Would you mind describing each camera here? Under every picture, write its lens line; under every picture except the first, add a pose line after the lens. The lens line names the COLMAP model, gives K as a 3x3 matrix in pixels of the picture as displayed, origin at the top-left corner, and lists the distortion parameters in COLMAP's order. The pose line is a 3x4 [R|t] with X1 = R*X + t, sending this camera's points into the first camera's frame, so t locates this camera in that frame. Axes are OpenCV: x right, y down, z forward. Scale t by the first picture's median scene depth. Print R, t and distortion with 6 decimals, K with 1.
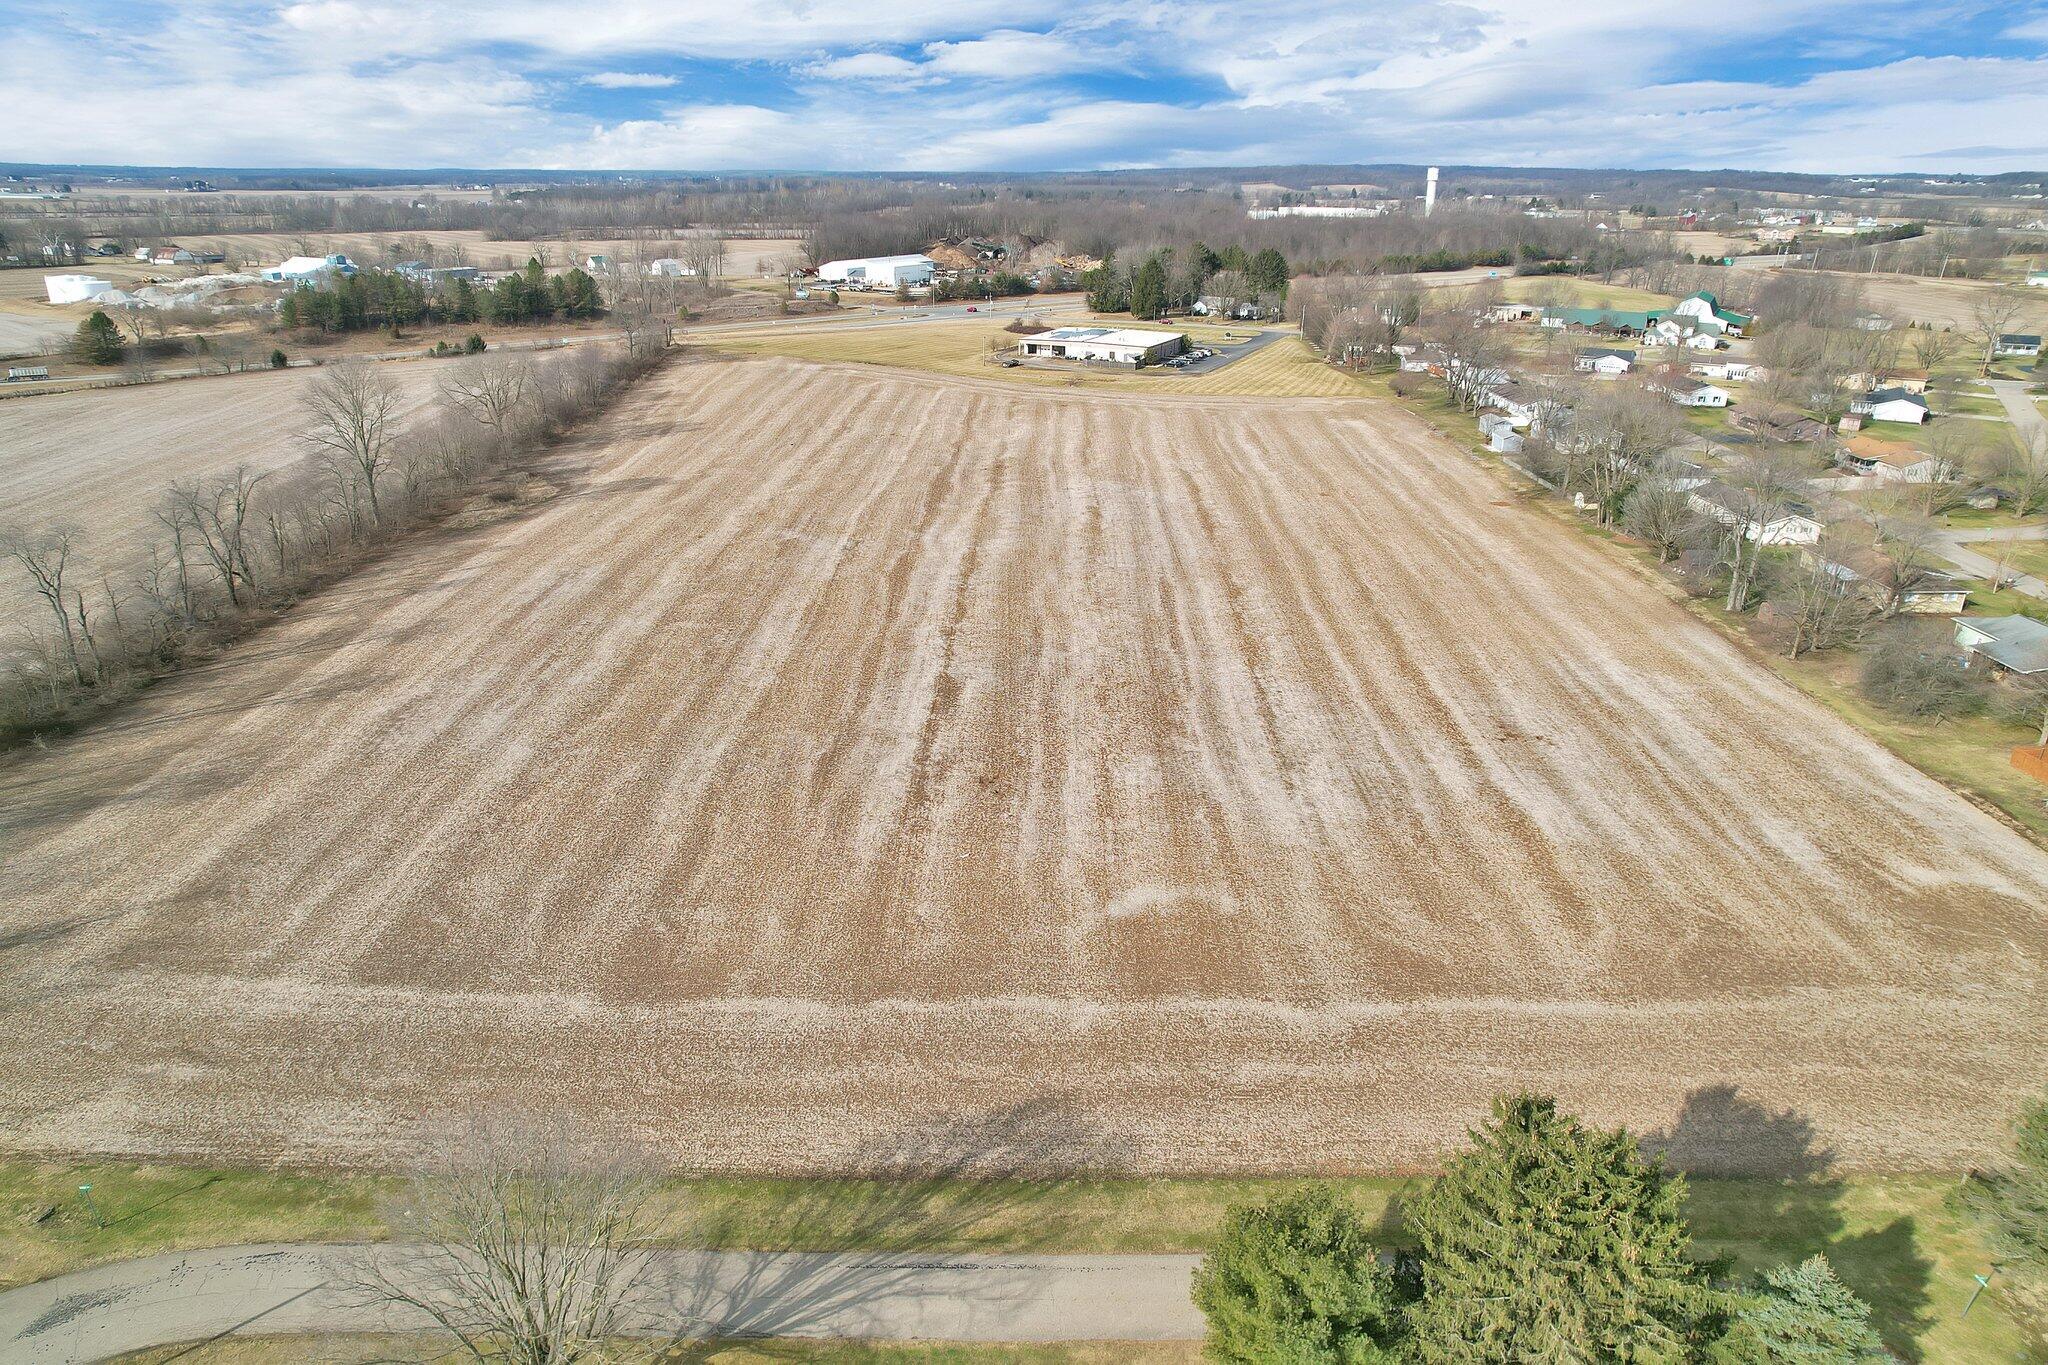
lens RADIAL K [[1303.7, 0, 1017.7], [0, 1303.7, 679.1], [0, 0, 1]] dist [-0.076430, 0.066978]
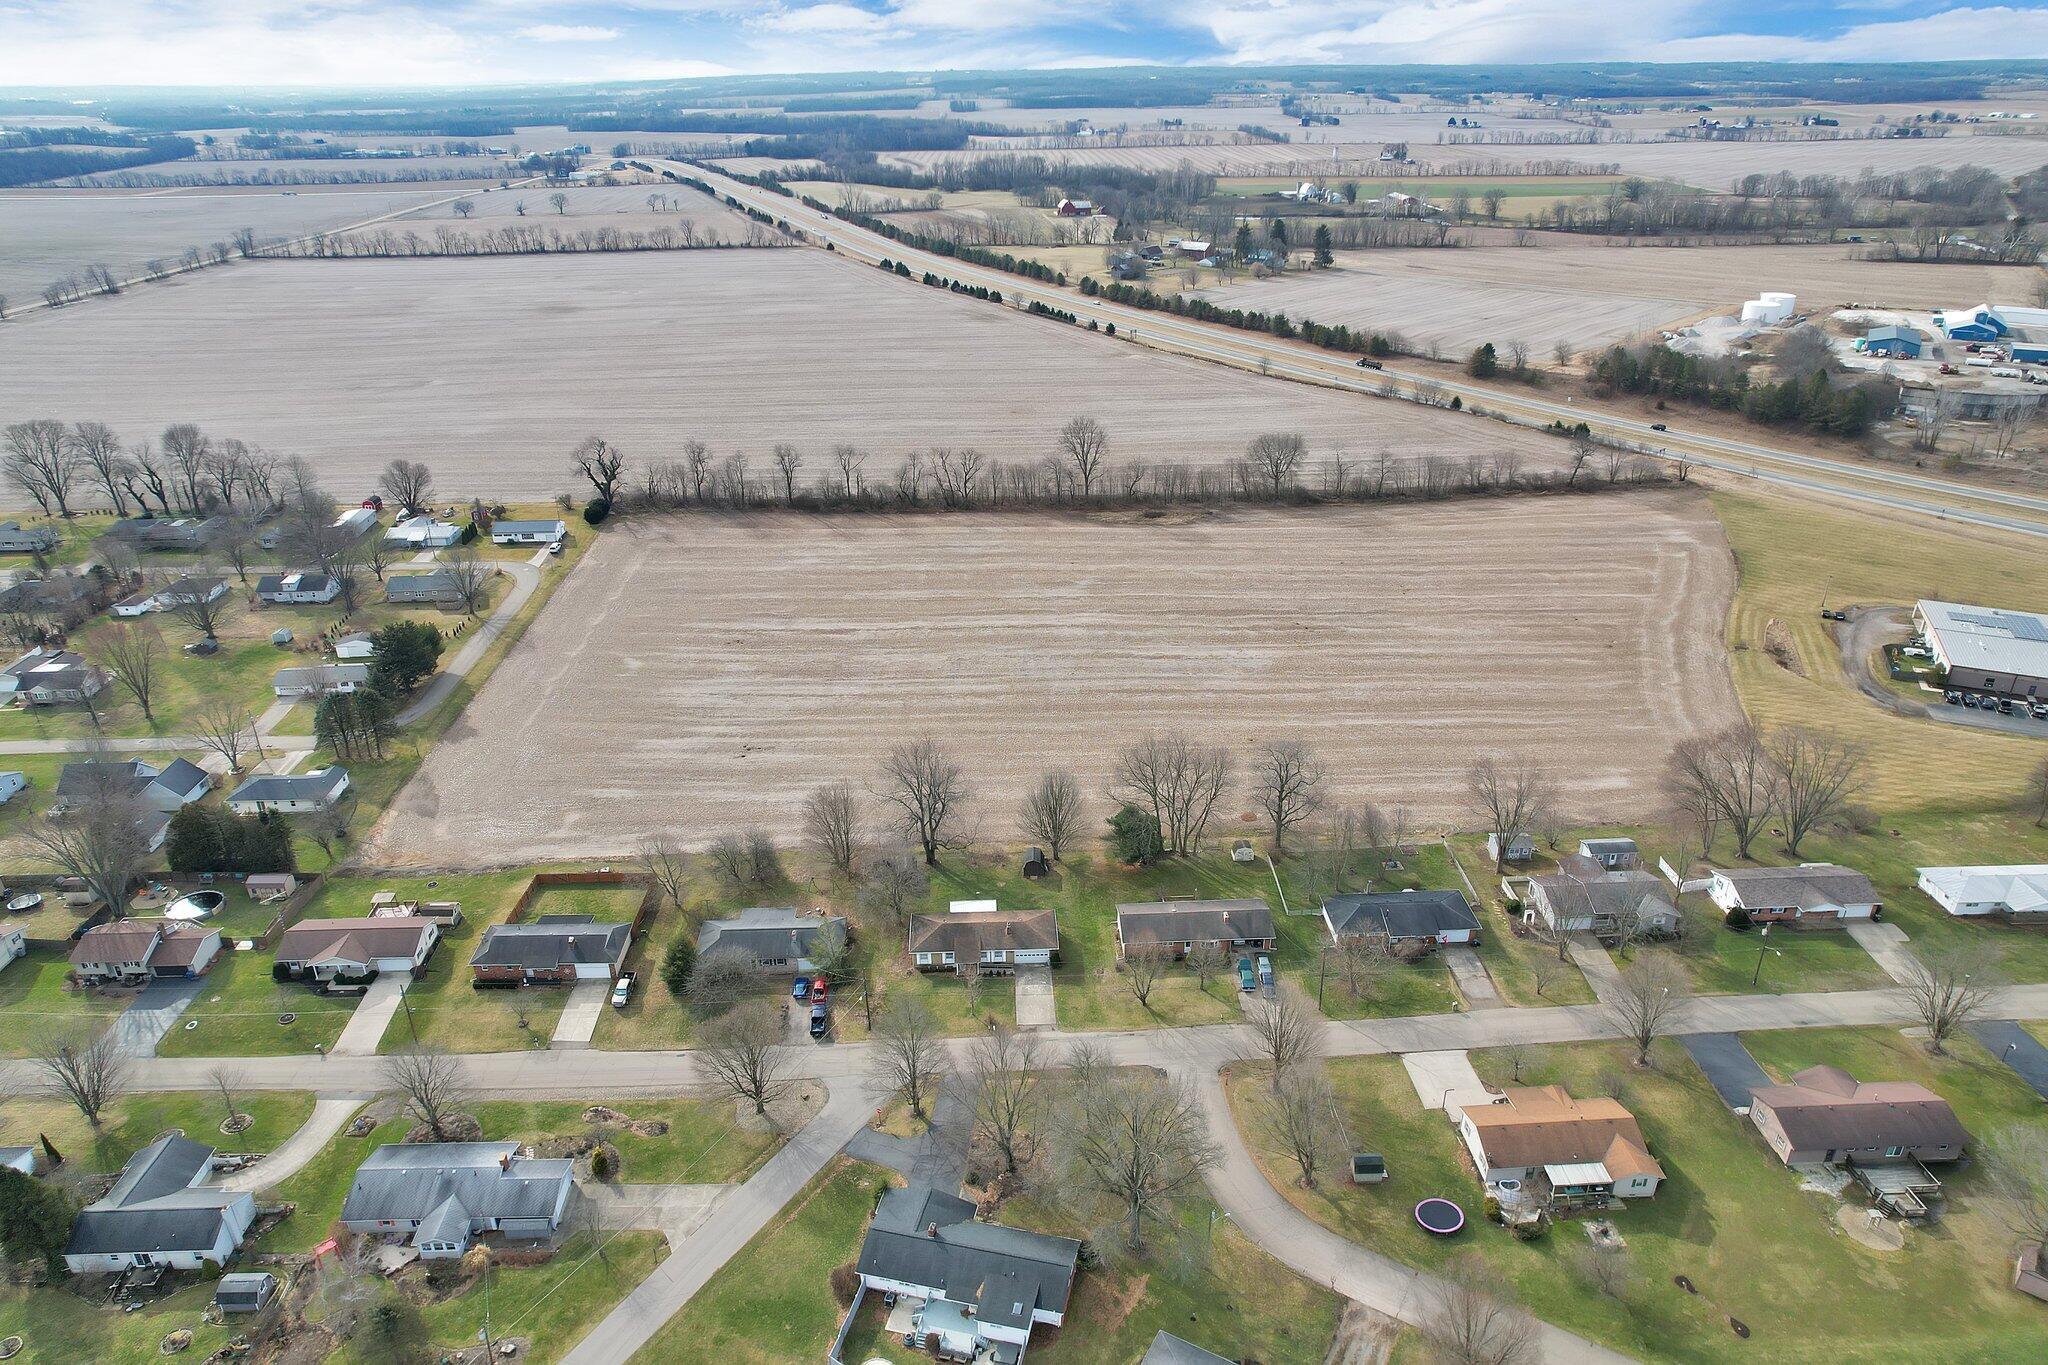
lens RADIAL K [[1303.7, 0, 1017.7], [0, 1303.7, 679.1], [0, 0, 1]] dist [-0.076430, 0.066978]
pose [[0.020843, 0.425192, -0.904863, 1.961564], [-0.356029, 0.848885, 0.390688, -0.884087], [0.934242, 0.314014, 0.169074, 0.942389]]
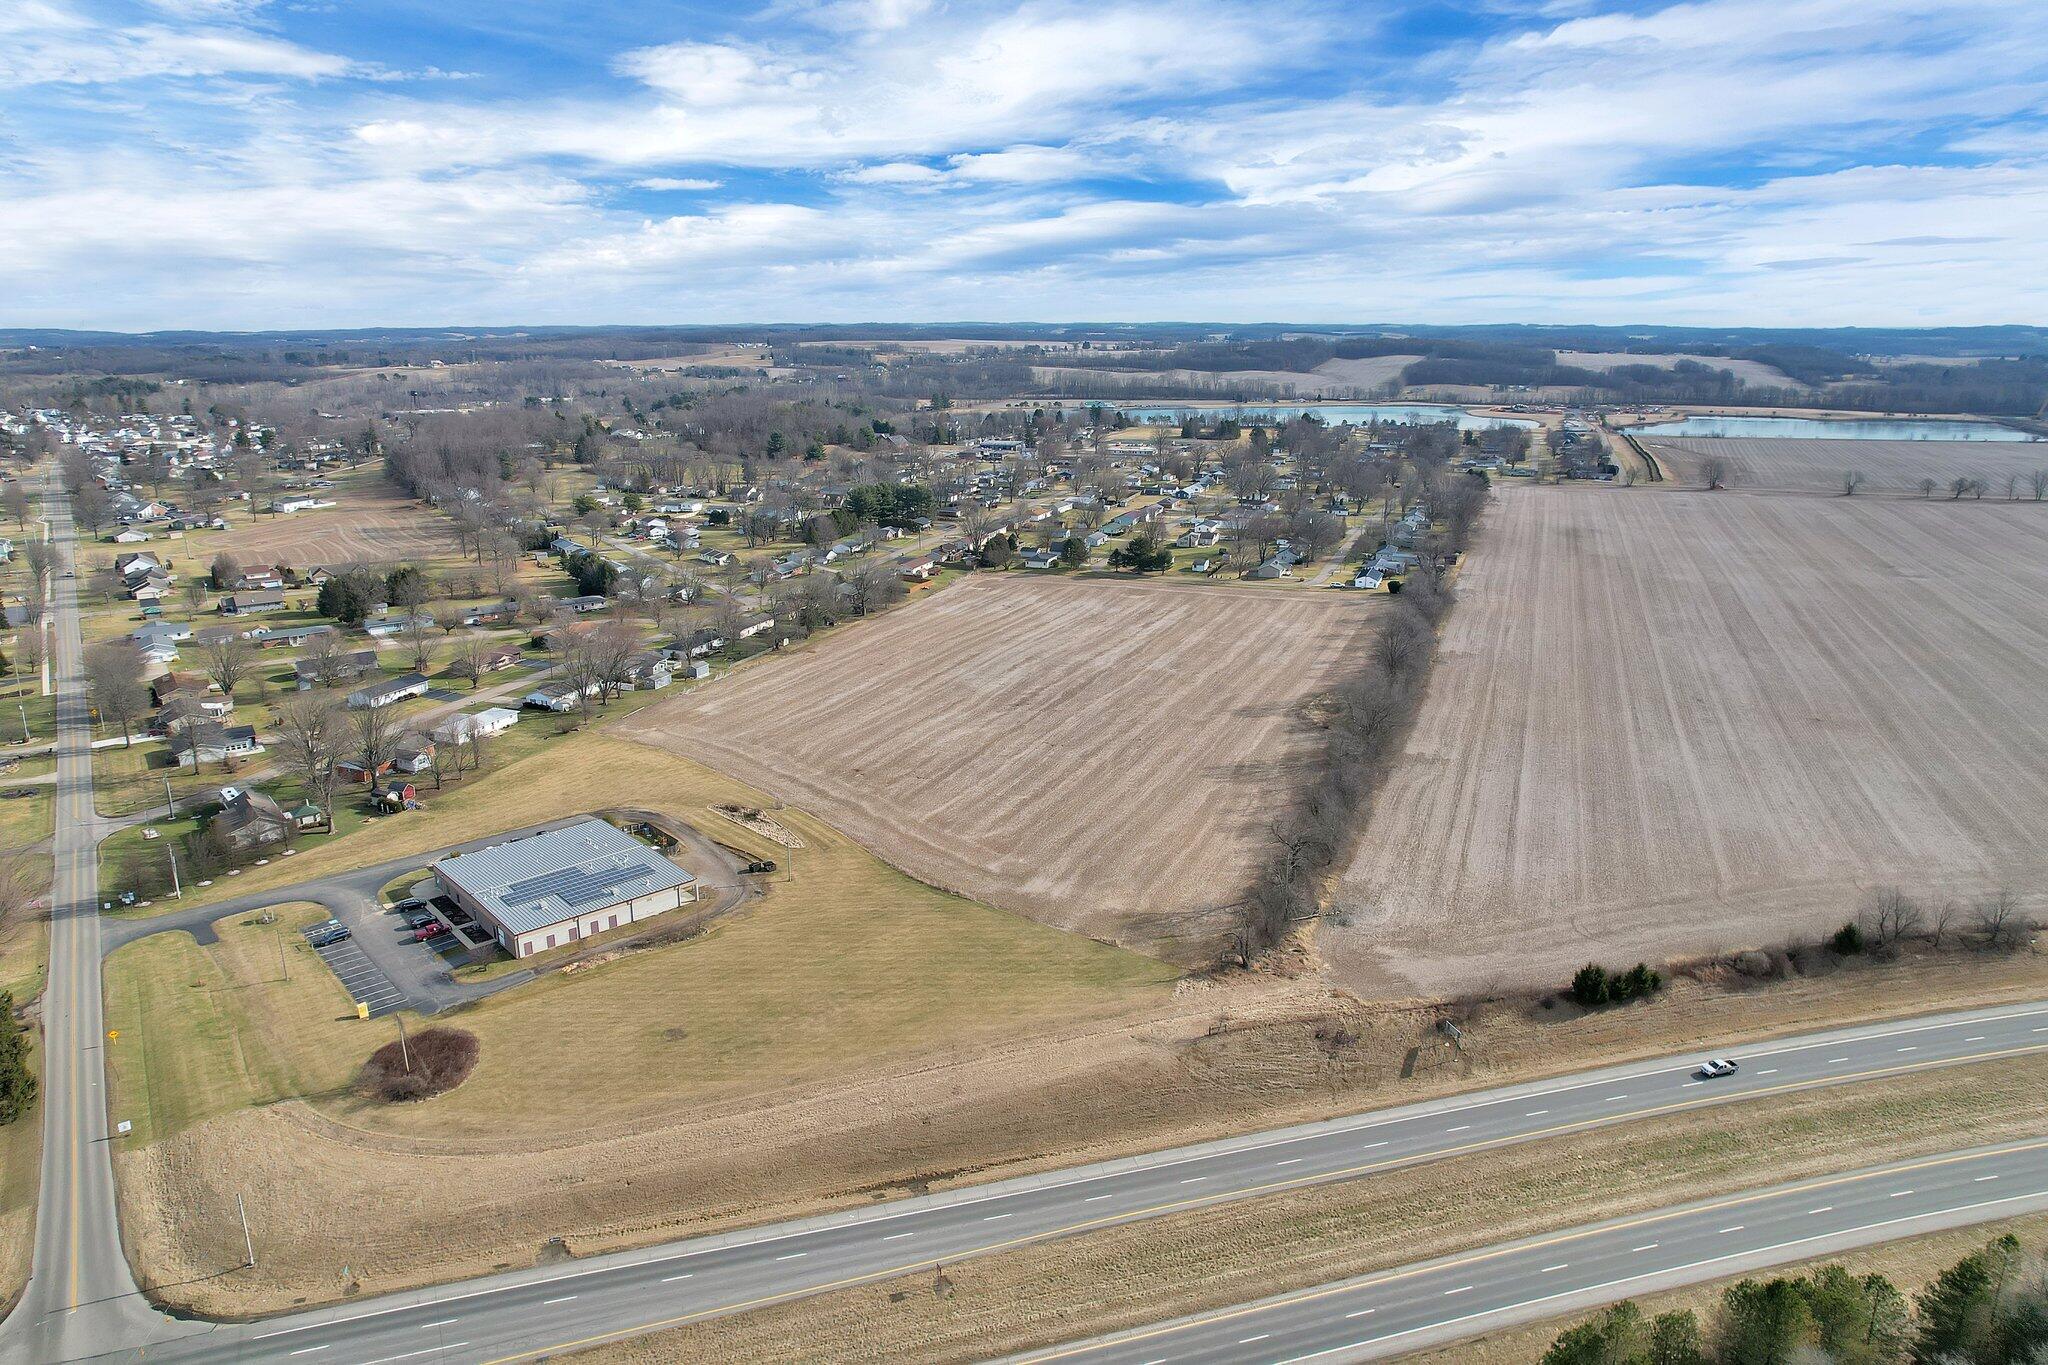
lens RADIAL K [[1303.7, 0, 1017.7], [0, 1303.7, 679.1], [0, 0, 1]] dist [-0.076430, 0.066978]
pose [[-0.925479, -0.106397, 0.363549, -0.967333], [0.134320, 0.805203, 0.577587, -1.827385], [-0.354184, 0.583377, -0.730907, 3.605234]]
